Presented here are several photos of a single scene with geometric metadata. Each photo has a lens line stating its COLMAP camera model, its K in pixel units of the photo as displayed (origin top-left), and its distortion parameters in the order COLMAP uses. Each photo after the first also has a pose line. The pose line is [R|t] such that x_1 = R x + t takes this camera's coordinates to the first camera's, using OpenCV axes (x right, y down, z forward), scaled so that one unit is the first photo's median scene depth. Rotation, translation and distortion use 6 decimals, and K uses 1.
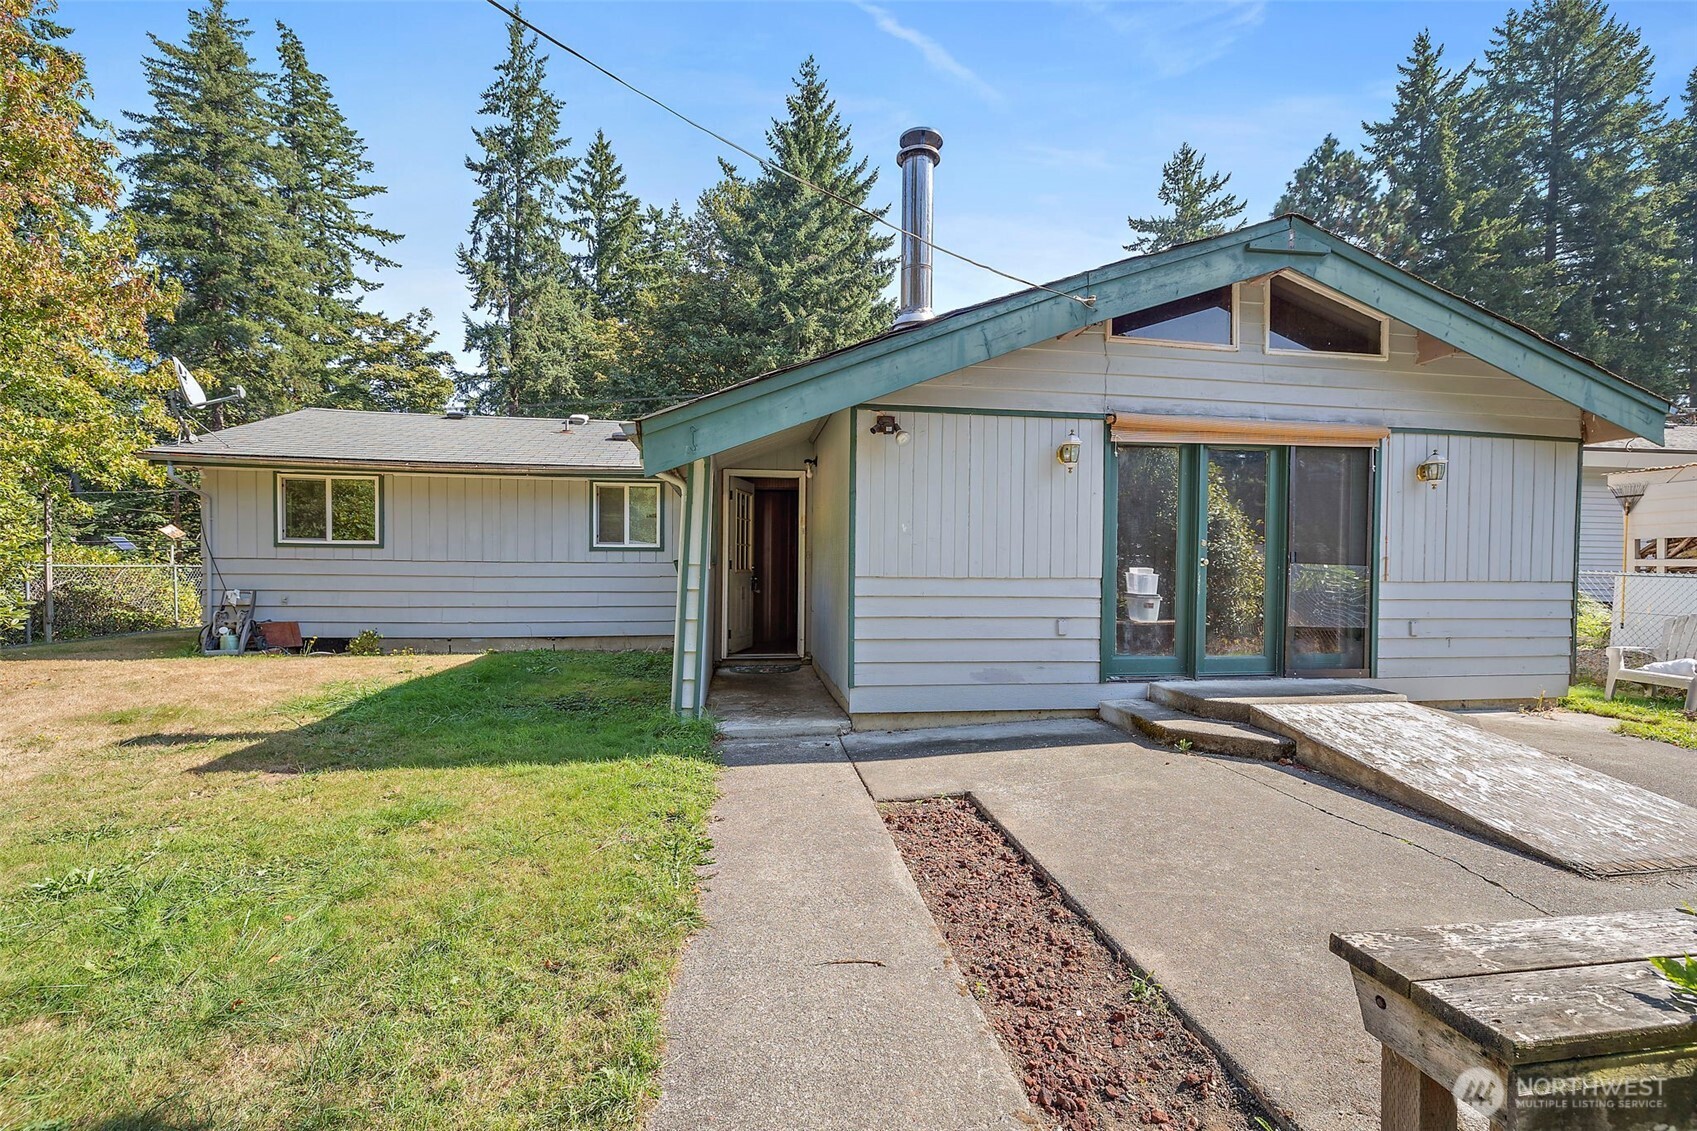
lens RADIAL K [[727.0, 0, 856.3], [0, 727.0, 589.3], [0, 0, 1]] dist [0.000998, 0.000717]
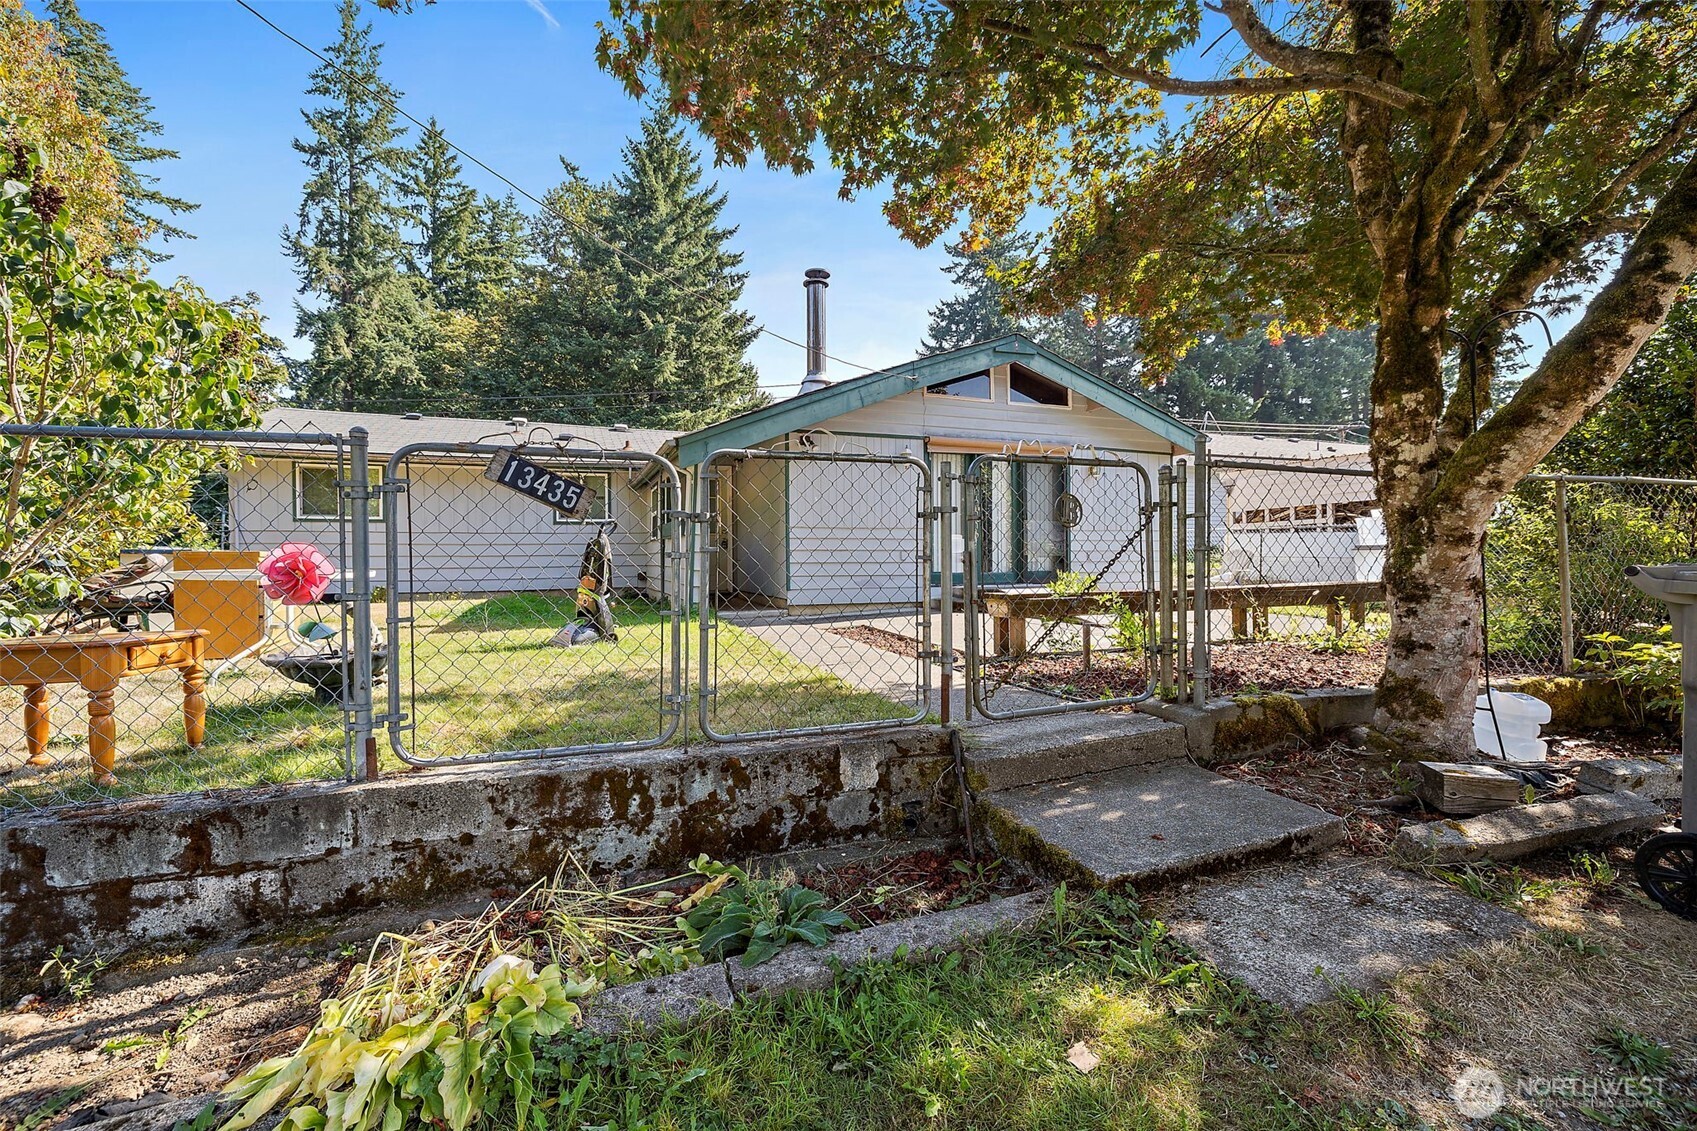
lens RADIAL K [[727.0, 0, 843.0], [0, 727.0, 573.0], [0, 0, 1]] dist [0.000998, 0.000717]
pose [[0.978642, -0.019335, 0.204661, -0.028640], [0.022328, 0.999675, -0.012325, 0.014278], [-0.204356, 0.016632, 0.978755, -0.089589]]
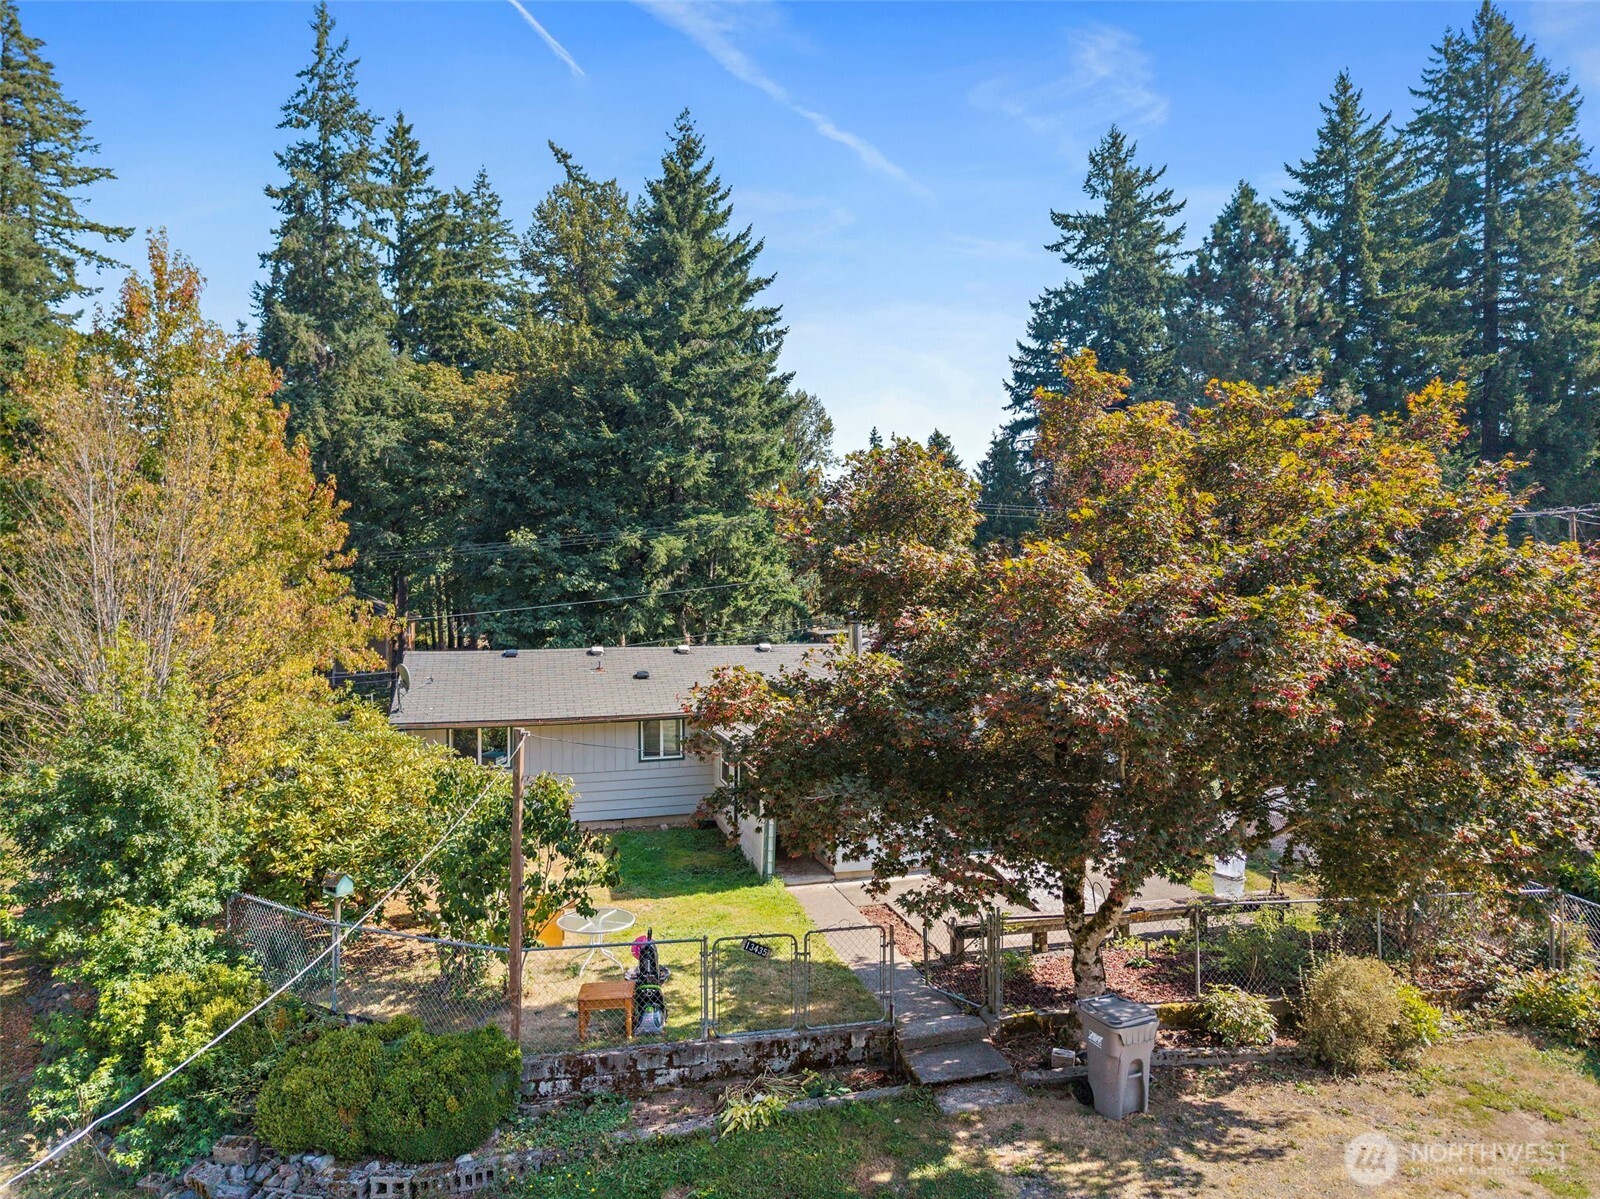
lens RADIAL K [[1096.8, 0, 788.0], [0, 1096.8, 621.8], [0, 0, 1]] dist [0.011926, -0.009261]
pose [[0.996114, -0.020689, 0.085613, -0.055200], [0.020482, 0.999785, 0.003286, -0.081541], [-0.085662, -0.001519, 0.996323, -0.314377]]
